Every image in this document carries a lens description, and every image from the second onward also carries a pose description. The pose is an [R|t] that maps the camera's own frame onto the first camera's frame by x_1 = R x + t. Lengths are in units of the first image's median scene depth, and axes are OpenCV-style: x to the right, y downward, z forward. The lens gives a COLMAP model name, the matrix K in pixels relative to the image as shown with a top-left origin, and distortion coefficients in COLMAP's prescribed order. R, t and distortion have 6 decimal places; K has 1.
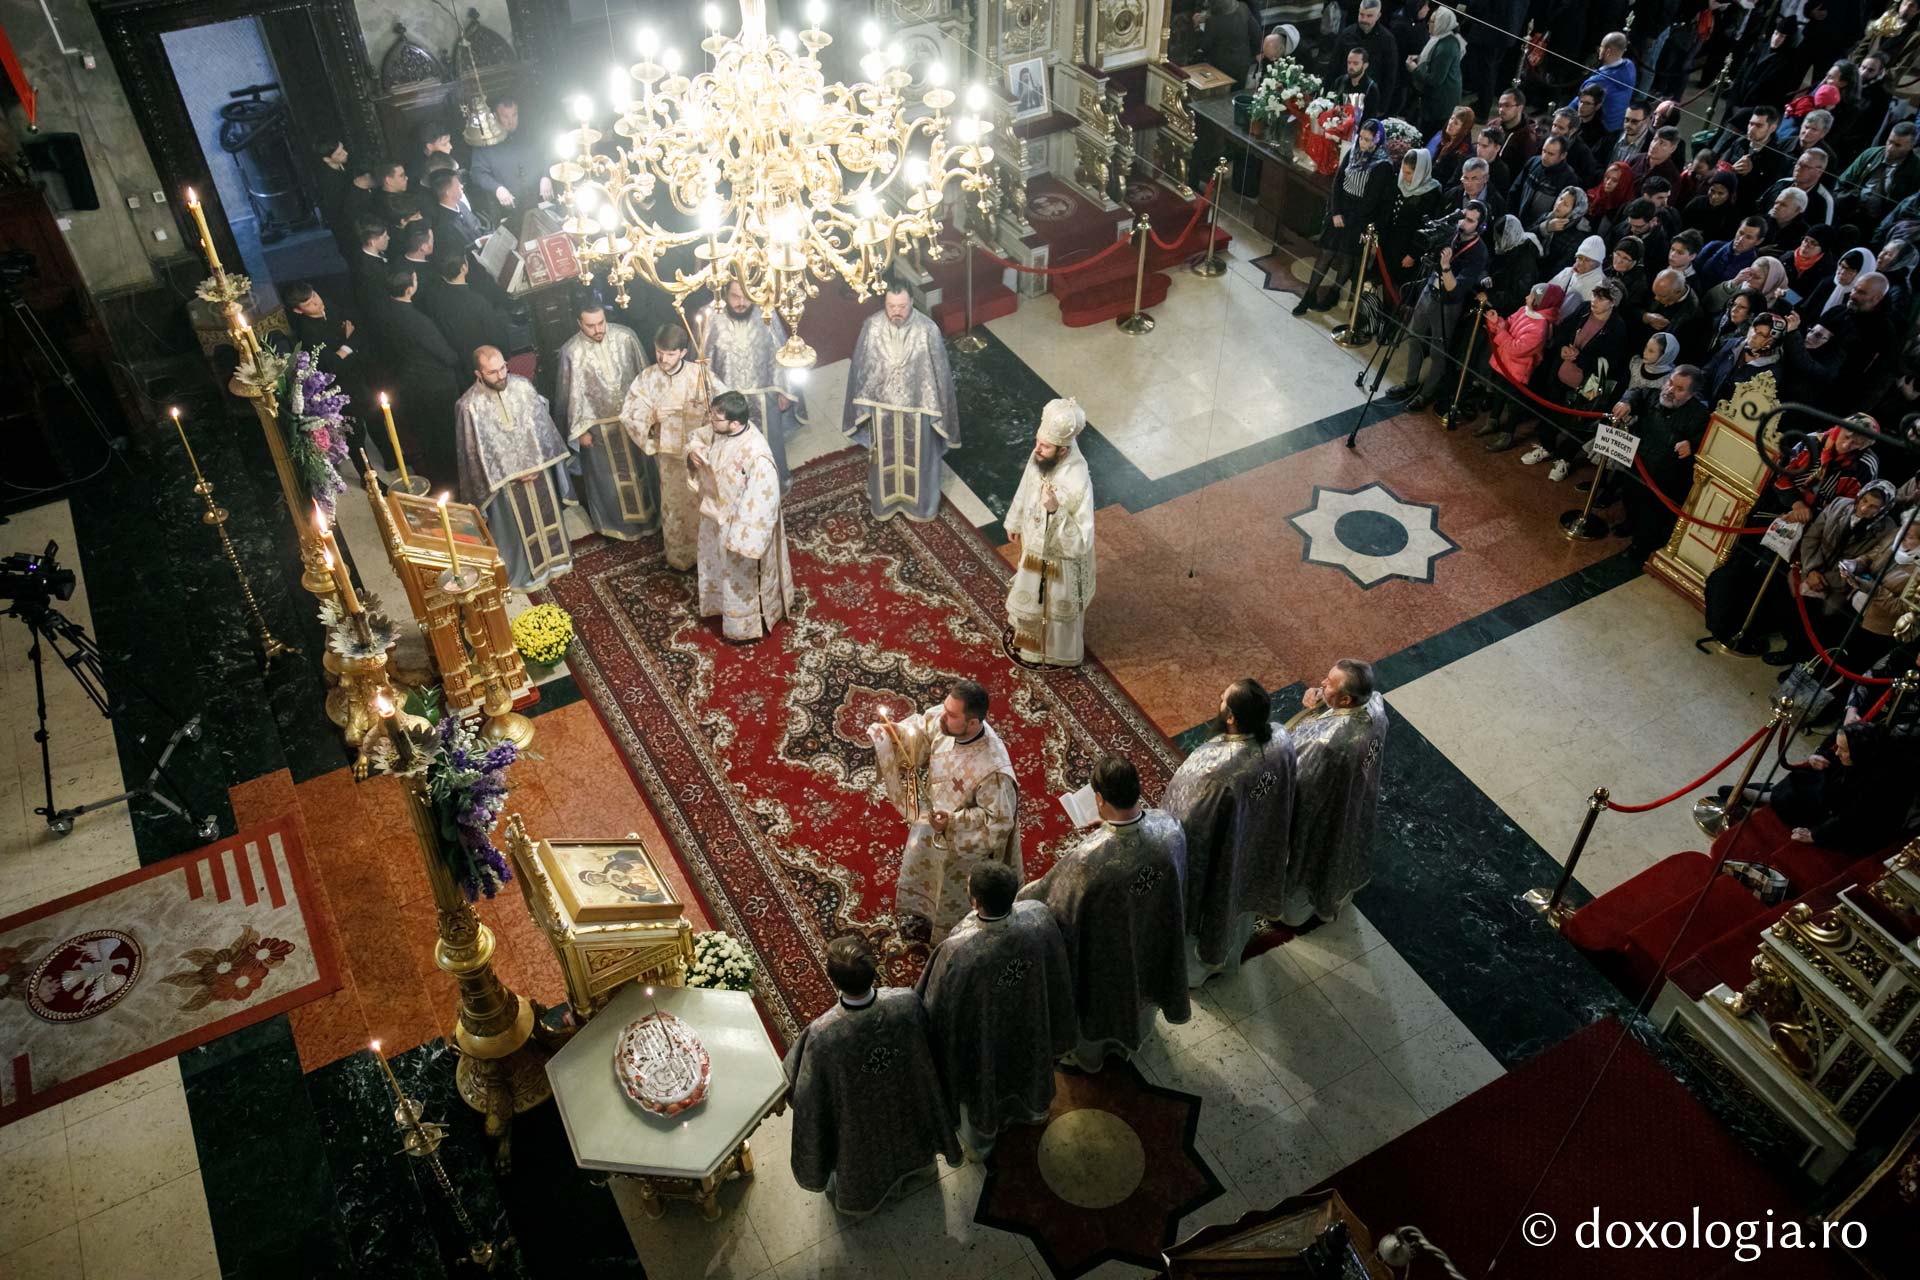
lens RADIAL K [[1494.3, 0, 960.0], [0, 1494.3, 640.0], [0, 0, 1]] dist [-0.001862, -0.000643]
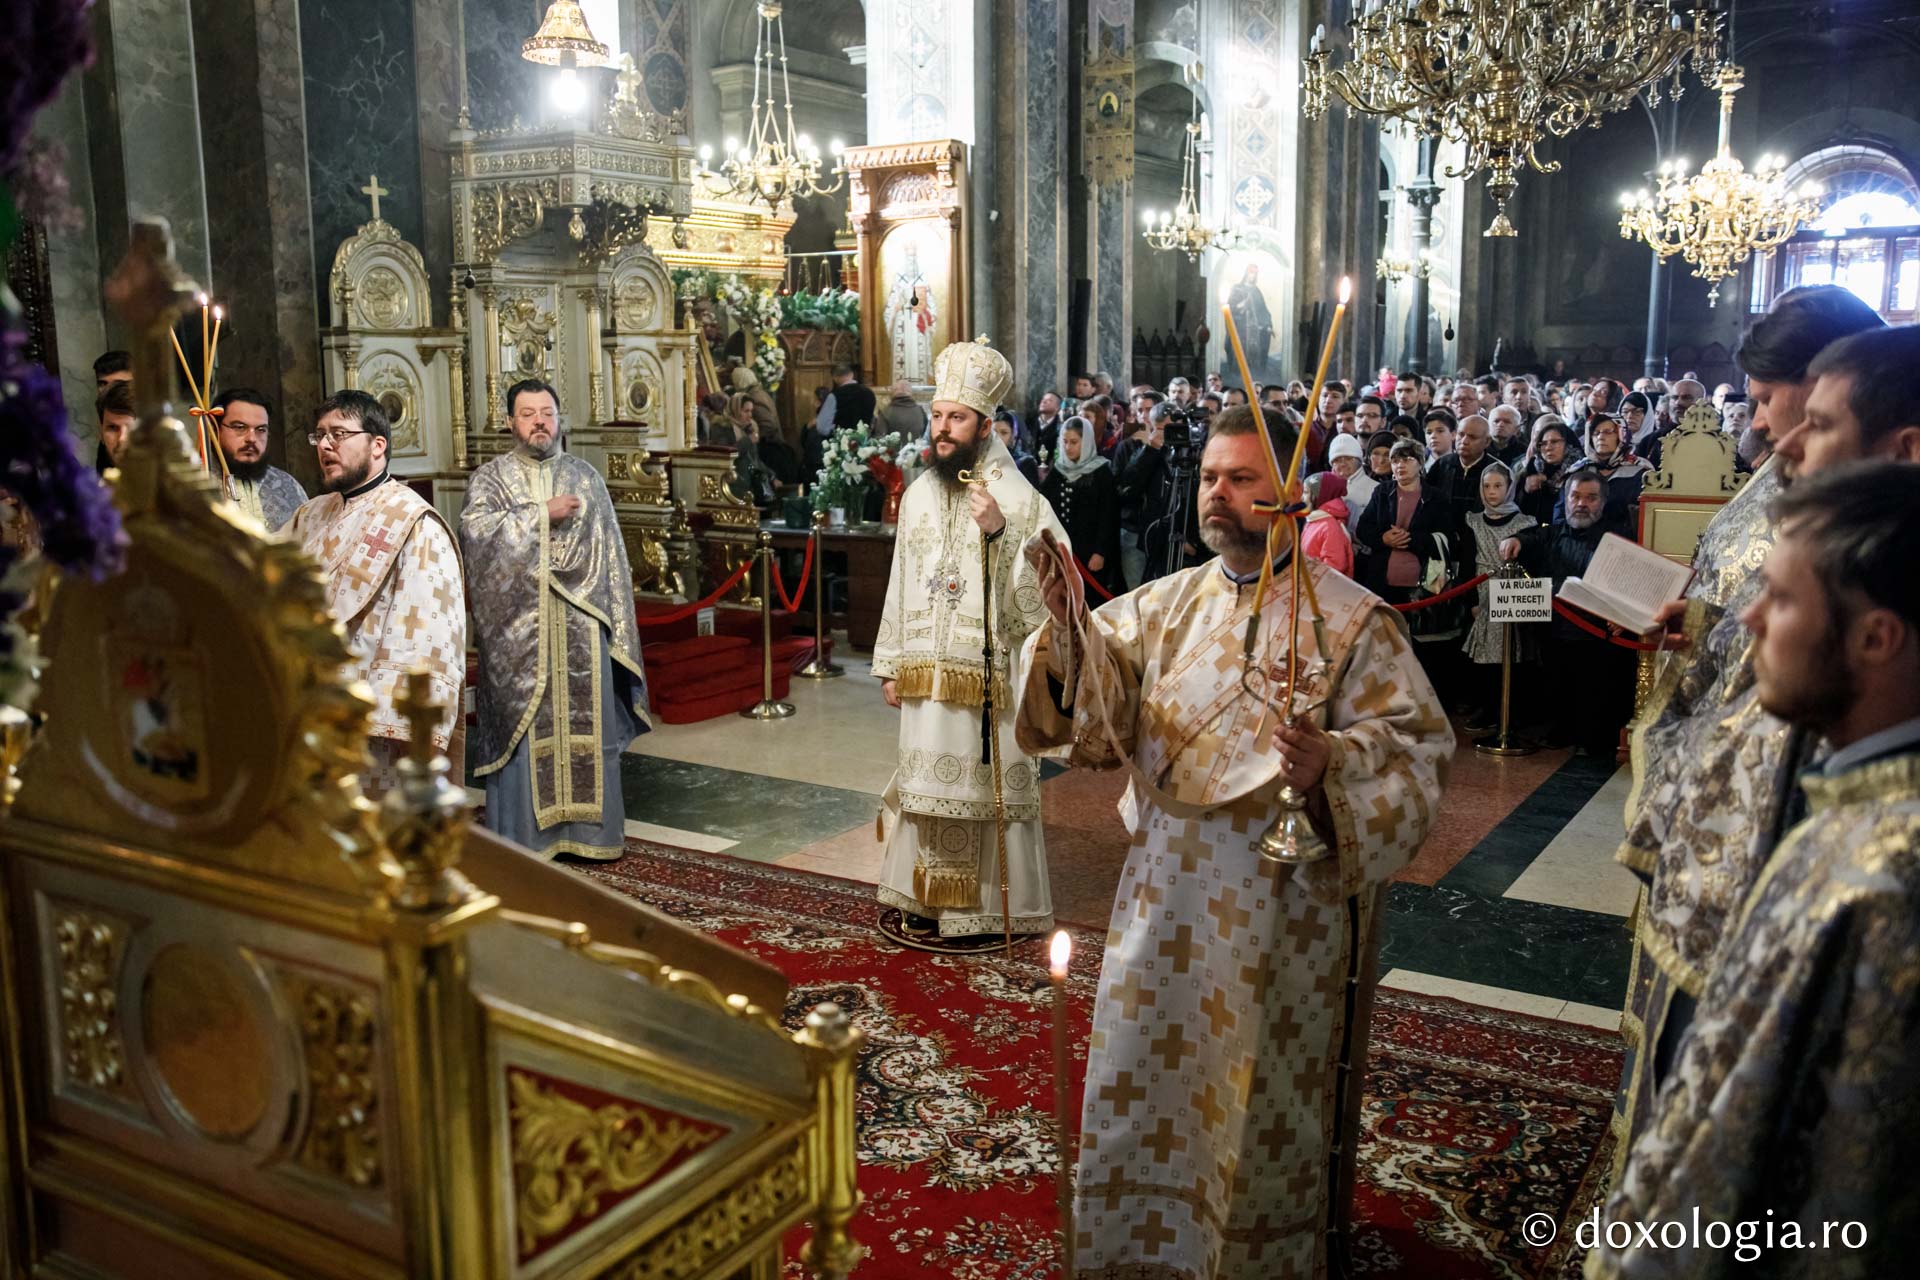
lens RADIAL K [[1667.6, 0, 960.0], [0, 1667.6, 640.0], [0, 0, 1]] dist [-0.001948, -0.000622]
pose [[0.881382, -0.089010, 0.463943, -0.185137], [0.335767, 0.808869, -0.482692, 0.186264], [-0.332305, 0.581212, 0.742809, 0.485405]]
